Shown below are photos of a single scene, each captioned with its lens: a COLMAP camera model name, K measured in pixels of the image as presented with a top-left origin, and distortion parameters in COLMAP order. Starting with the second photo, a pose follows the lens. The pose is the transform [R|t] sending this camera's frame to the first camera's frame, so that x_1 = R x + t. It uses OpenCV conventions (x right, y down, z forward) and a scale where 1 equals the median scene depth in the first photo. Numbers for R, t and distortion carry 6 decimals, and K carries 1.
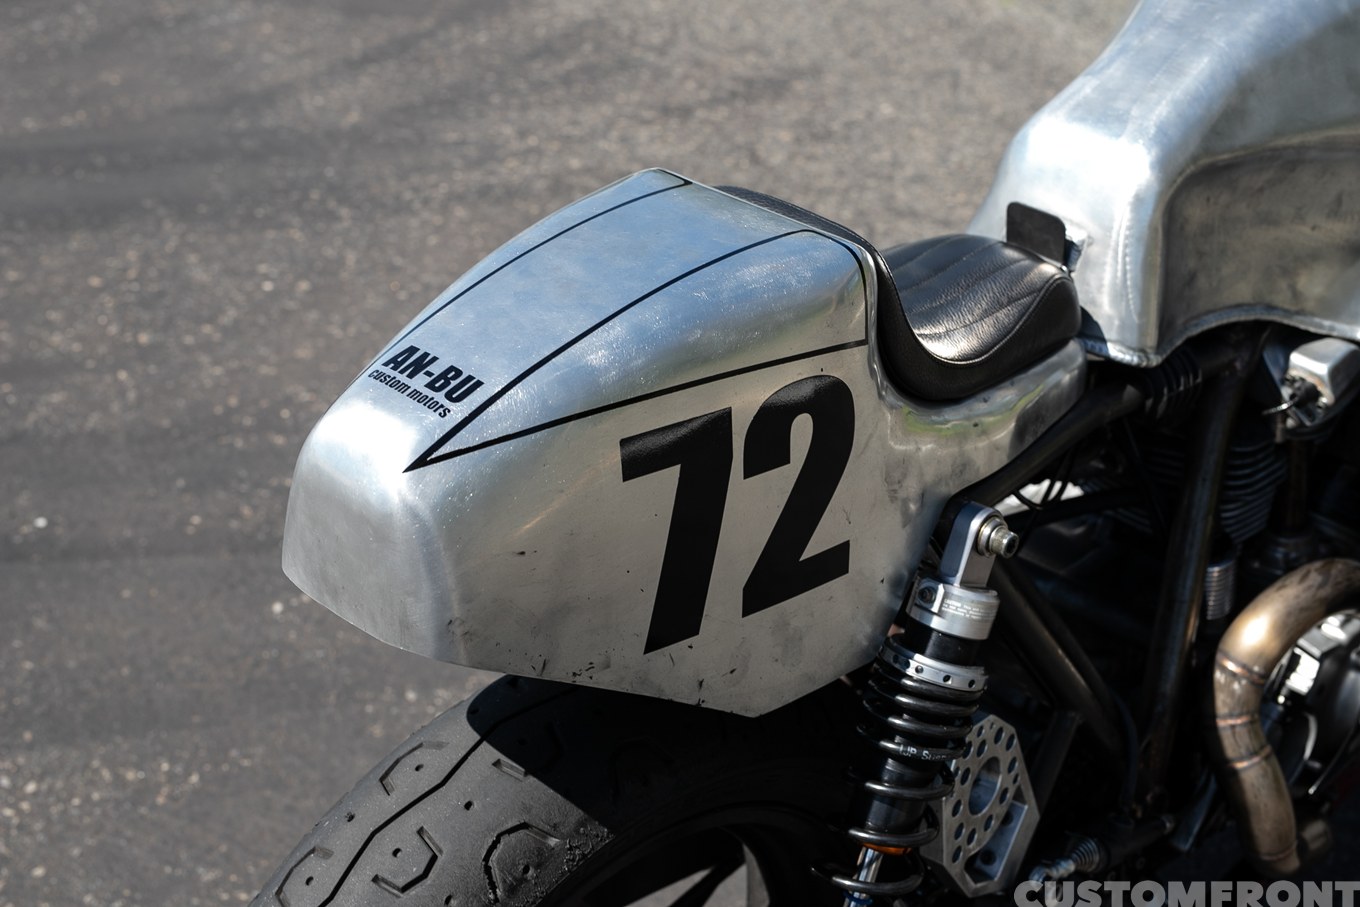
lens RADIAL K [[1902.0, 0, 680.0], [0, 1902.0, 453.5], [0, 0, 1]] dist [0.001389, 0.034843]
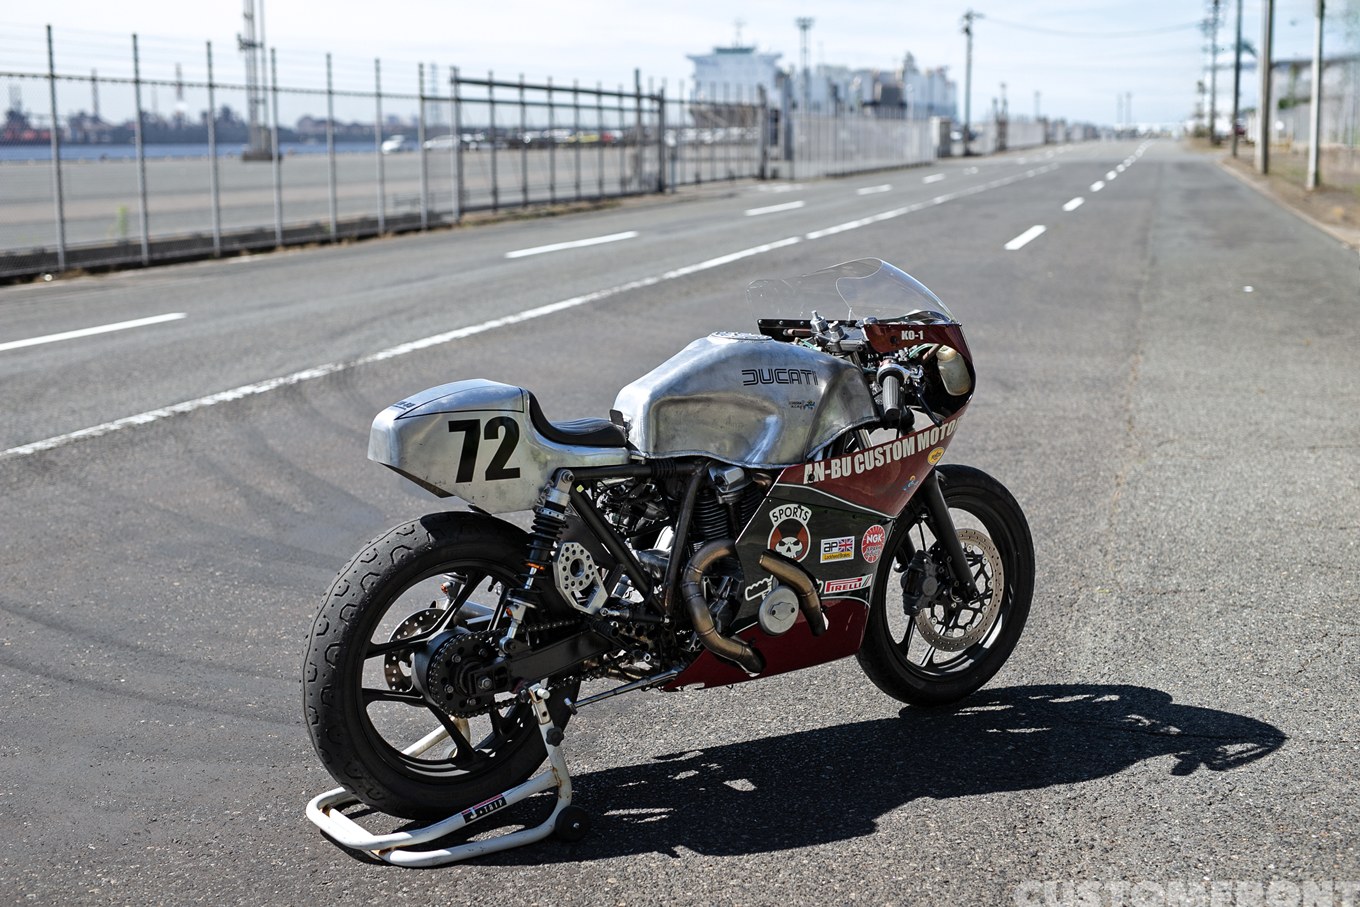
lens RADIAL K [[1902.0, 0, 680.0], [0, 1902.0, 453.5], [0, 0, 1]] dist [0.001389, 0.034843]
pose [[0.987188, 0.005430, -0.159470, 0.289345], [-0.059080, 0.940827, -0.333696, 0.362531], [0.148222, 0.338843, 0.929094, -0.703876]]
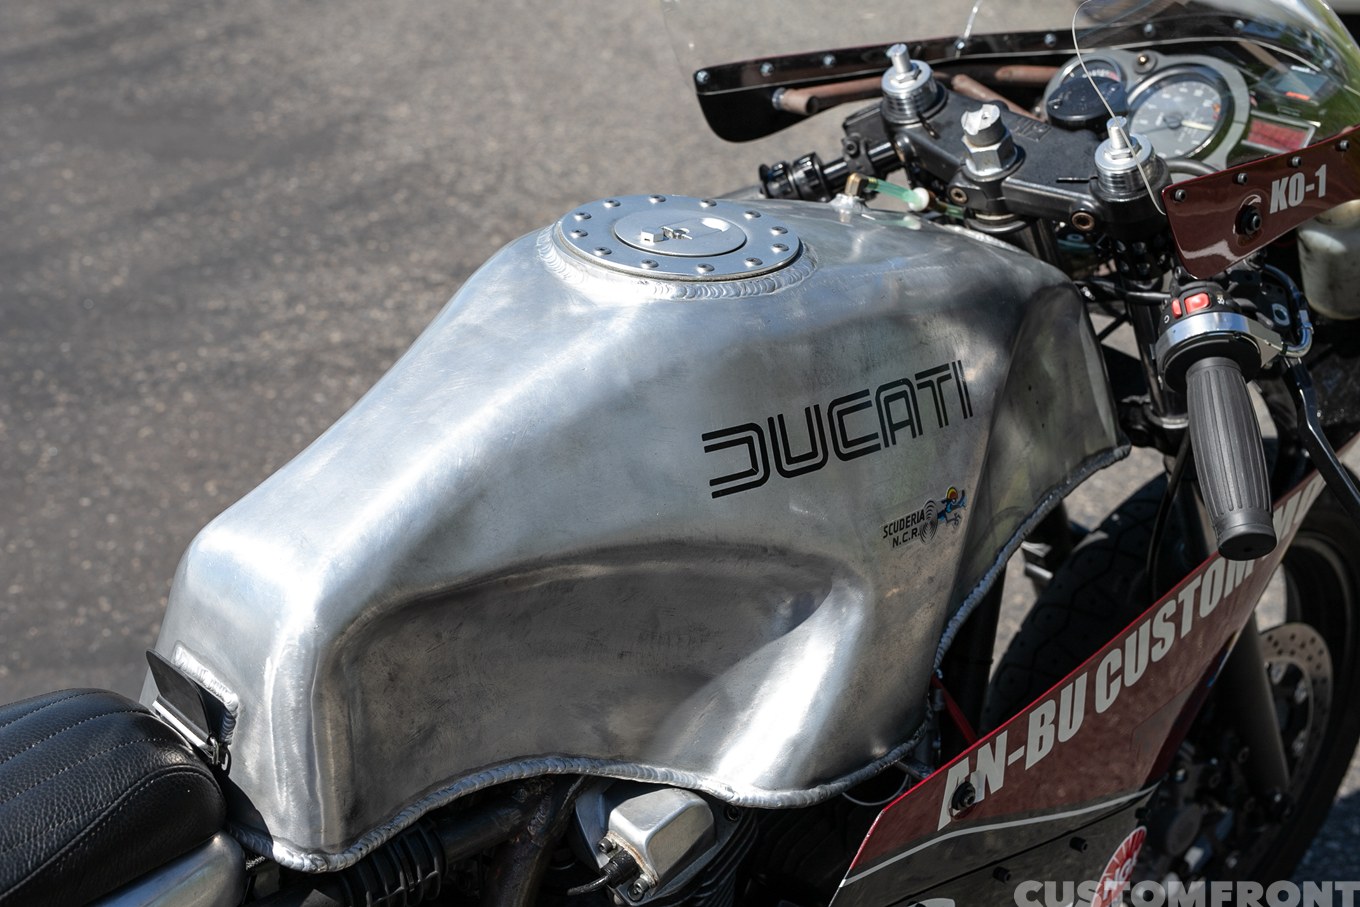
lens RADIAL K [[1902.0, 0, 680.0], [0, 1902.0, 453.5], [0, 0, 1]] dist [0.001389, 0.034843]
pose [[0.999287, 0.005214, -0.037407, 0.147041], [-0.006530, 0.999361, -0.035132, -0.065888], [0.037200, 0.035351, 0.998682, 0.092657]]
